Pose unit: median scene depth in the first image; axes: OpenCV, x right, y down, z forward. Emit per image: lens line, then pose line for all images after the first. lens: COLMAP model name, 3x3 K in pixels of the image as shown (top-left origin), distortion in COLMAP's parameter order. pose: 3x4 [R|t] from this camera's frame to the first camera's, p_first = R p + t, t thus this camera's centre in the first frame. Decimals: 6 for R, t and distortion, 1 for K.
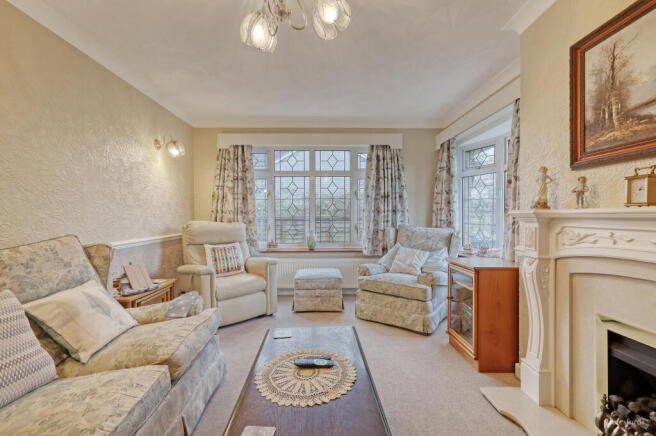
lens RADIAL K [[285.0, 0, 325.1], [0, 285.0, 216.7], [0, 0, 1]] dist [0.003191, 0.000220]
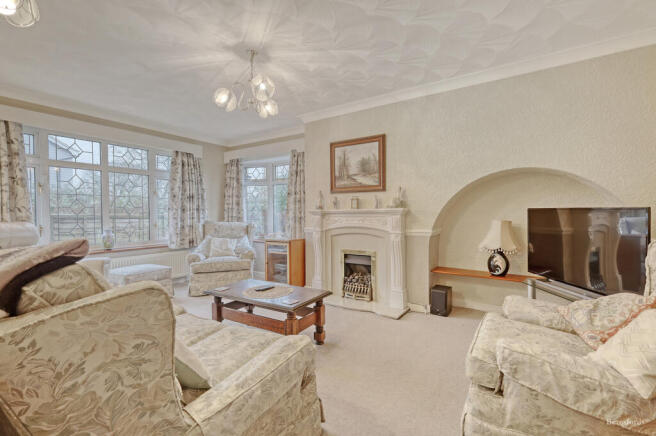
lens RADIAL K [[300.0, 0, 328.1], [0, 300.0, 215.8], [0, 0, 1]] dist [0.001778, 0.000091]
pose [[0.558154, -0.007416, 0.829704, -0.501527], [0.008887, 0.999956, 0.002959, 0.007678], [-0.829690, 0.005722, 0.558195, -0.161634]]
